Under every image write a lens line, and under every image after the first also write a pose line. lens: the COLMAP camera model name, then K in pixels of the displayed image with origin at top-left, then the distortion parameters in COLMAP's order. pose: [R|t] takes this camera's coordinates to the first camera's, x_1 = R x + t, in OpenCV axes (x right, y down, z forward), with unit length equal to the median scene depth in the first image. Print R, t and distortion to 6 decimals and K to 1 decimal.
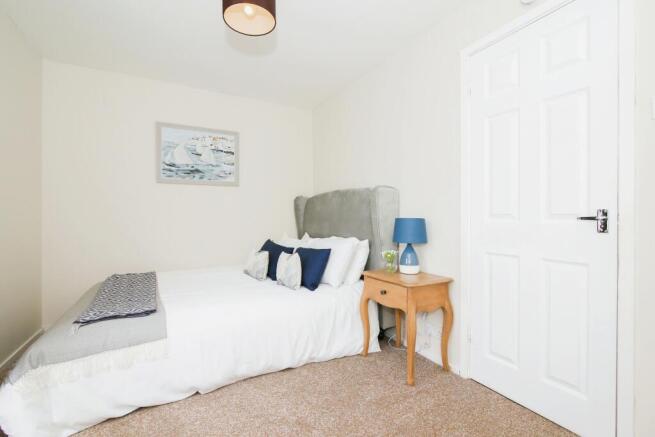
lens RADIAL K [[303.9, 0, 324.9], [0, 303.9, 215.4], [0, 0, 1]] dist [-0.002844, -0.000274]
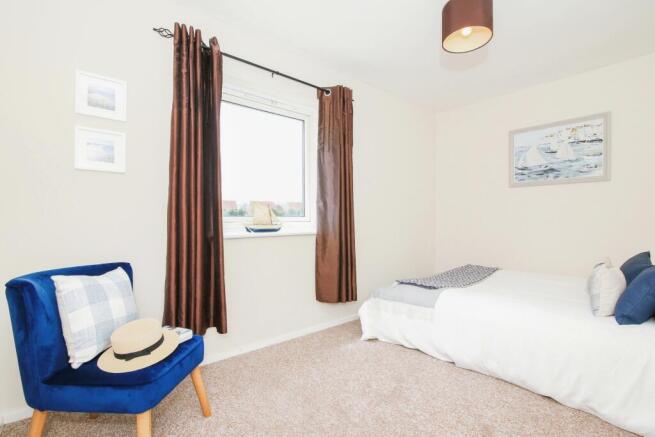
lens RADIAL K [[303.9, 0, 325.1], [0, 303.9, 219.0], [0, 0, 1]] dist [-0.002844, -0.000274]
pose [[0.197118, 0.002143, -0.980378, 0.364570], [-0.003984, 0.999991, 0.001385, 0.005296], [0.980372, 0.003633, 0.197124, 0.138841]]
